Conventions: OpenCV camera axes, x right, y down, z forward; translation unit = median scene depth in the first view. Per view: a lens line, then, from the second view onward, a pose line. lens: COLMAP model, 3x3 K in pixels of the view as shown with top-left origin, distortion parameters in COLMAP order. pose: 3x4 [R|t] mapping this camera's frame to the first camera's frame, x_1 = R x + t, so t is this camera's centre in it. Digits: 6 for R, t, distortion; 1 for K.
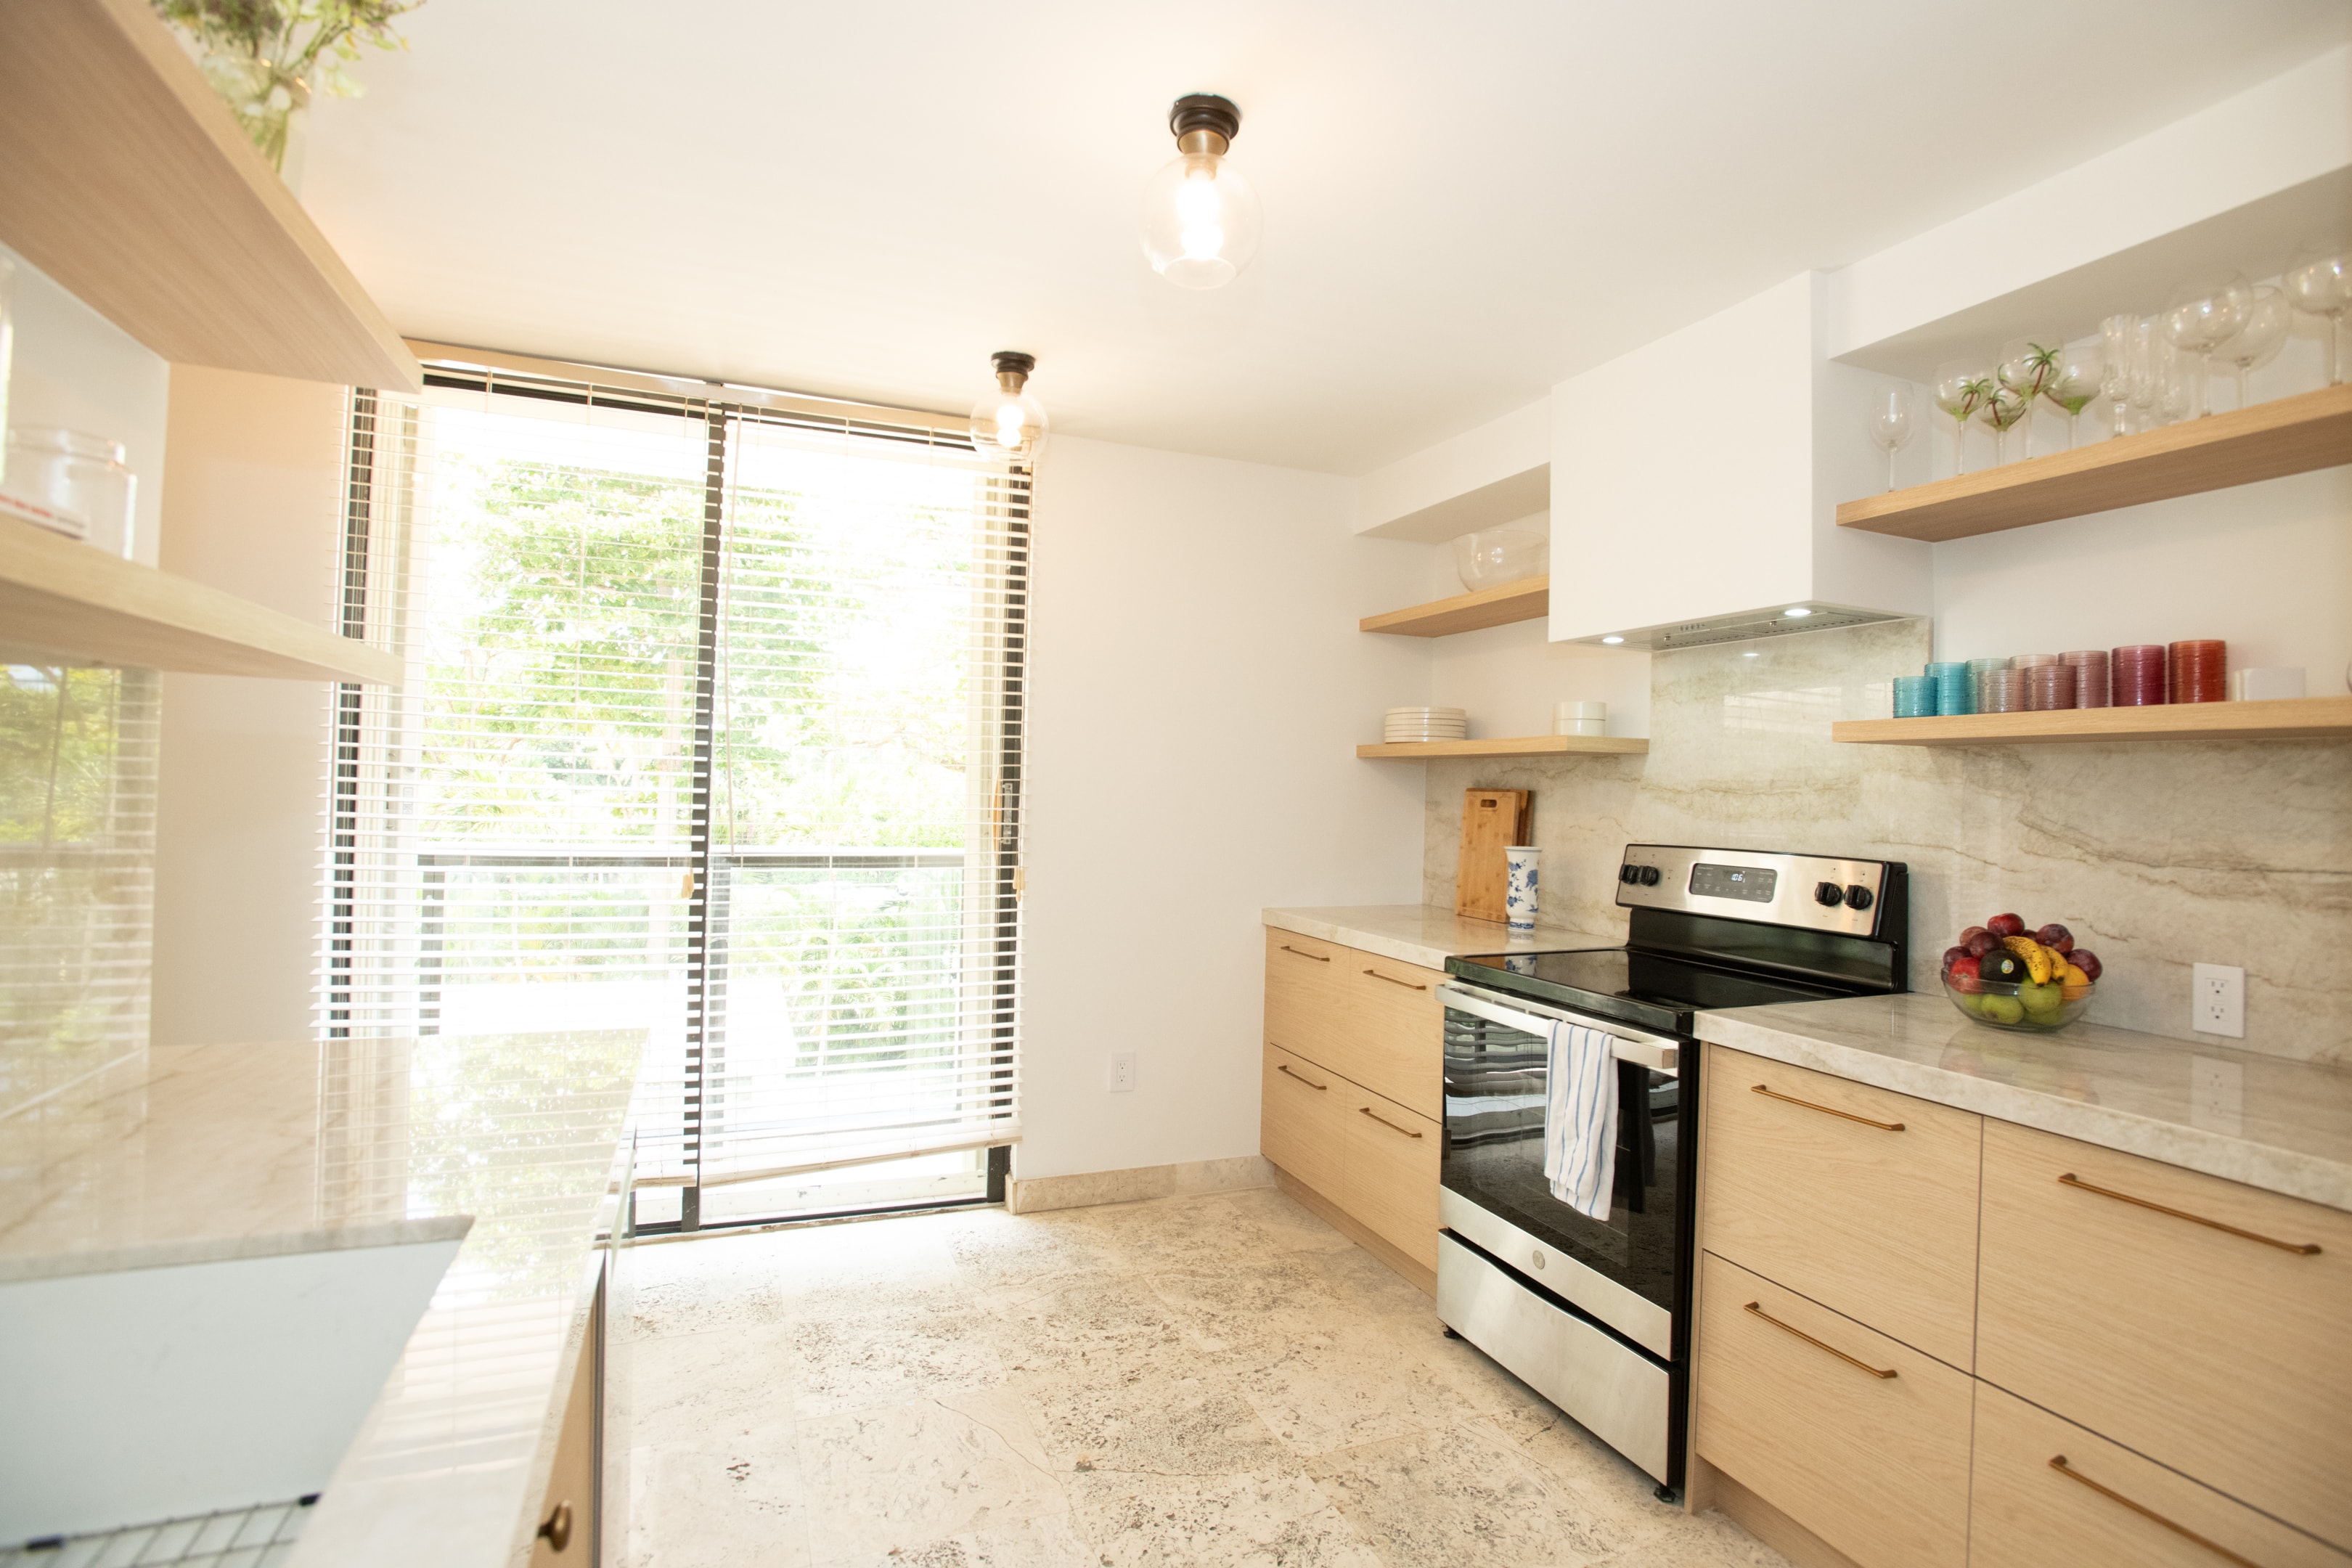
lens RADIAL K [[1131.0, 0, 1178.5], [0, 1131.0, 769.1], [0, 0, 1]] dist [-0.065855, 0.024774]
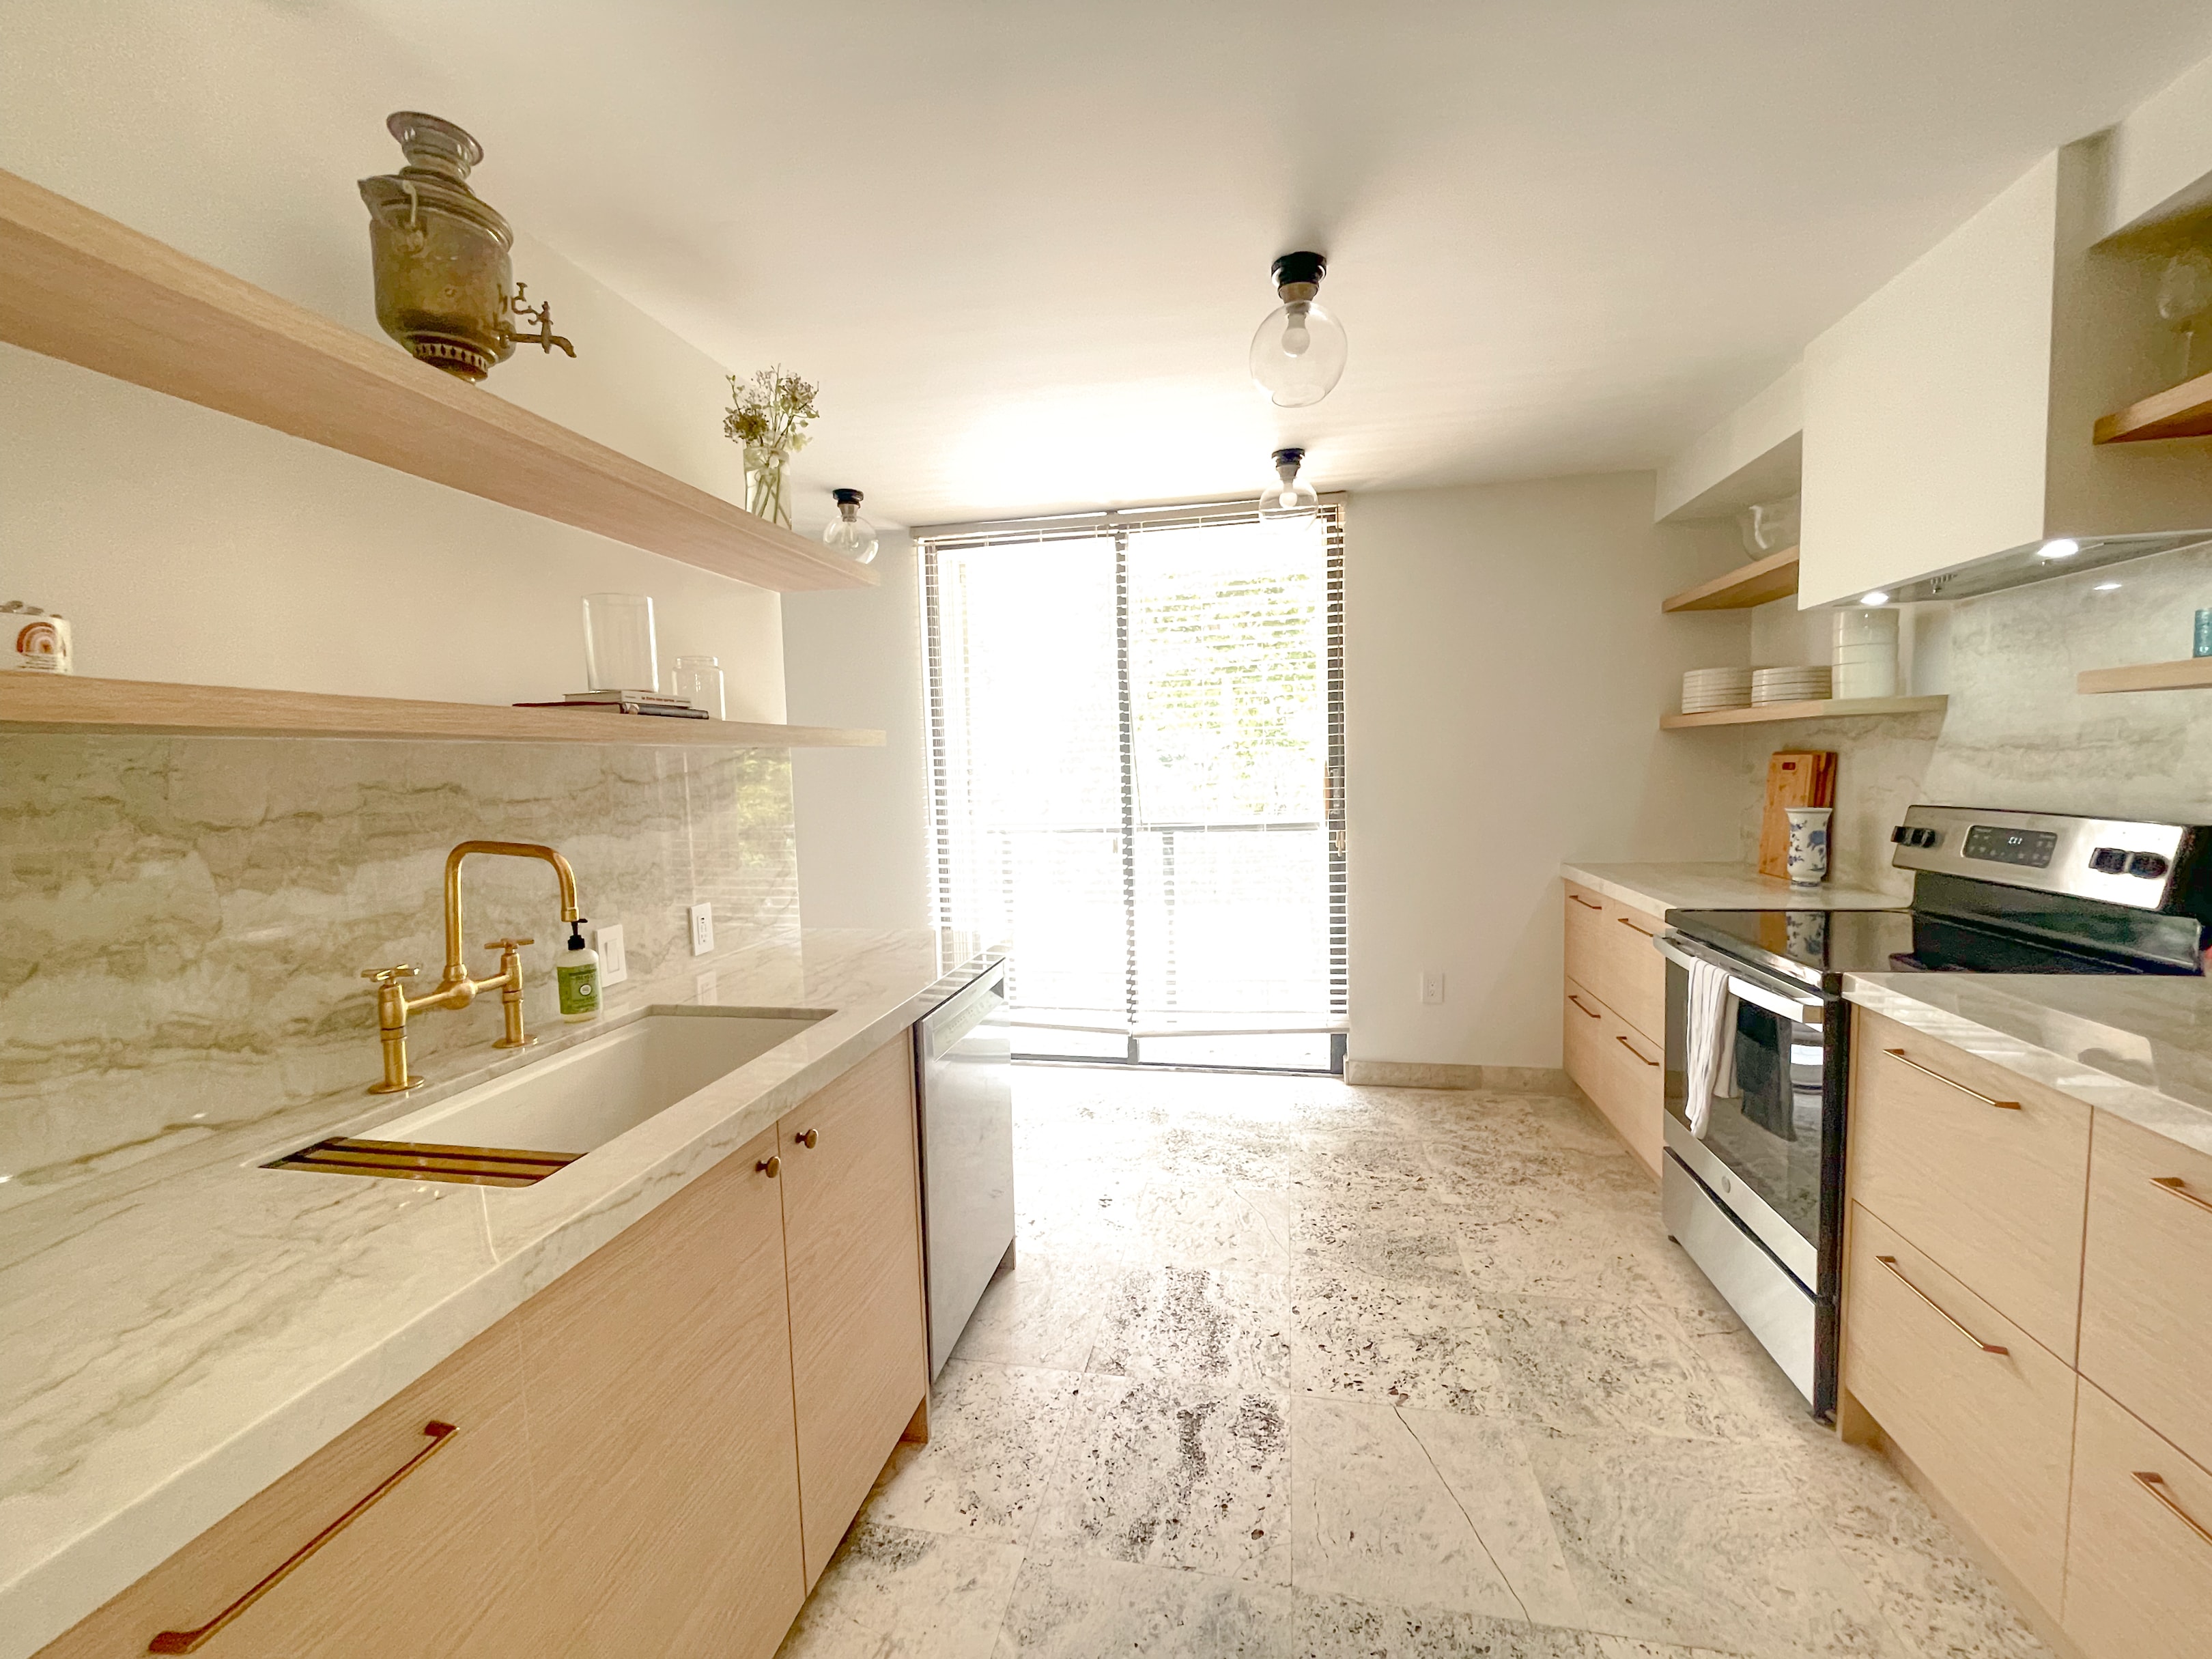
lens RADIAL K [[889.0, 0, 1110.0], [0, 889.0, 831.4], [0, 0, 1]] dist [-0.002009, -0.000254]
pose [[0.831267, -0.008434, -0.555810, 0.296277], [0.061195, 0.995196, 0.076422, -0.014680], [0.552495, -0.097539, 0.827789, -0.039961]]
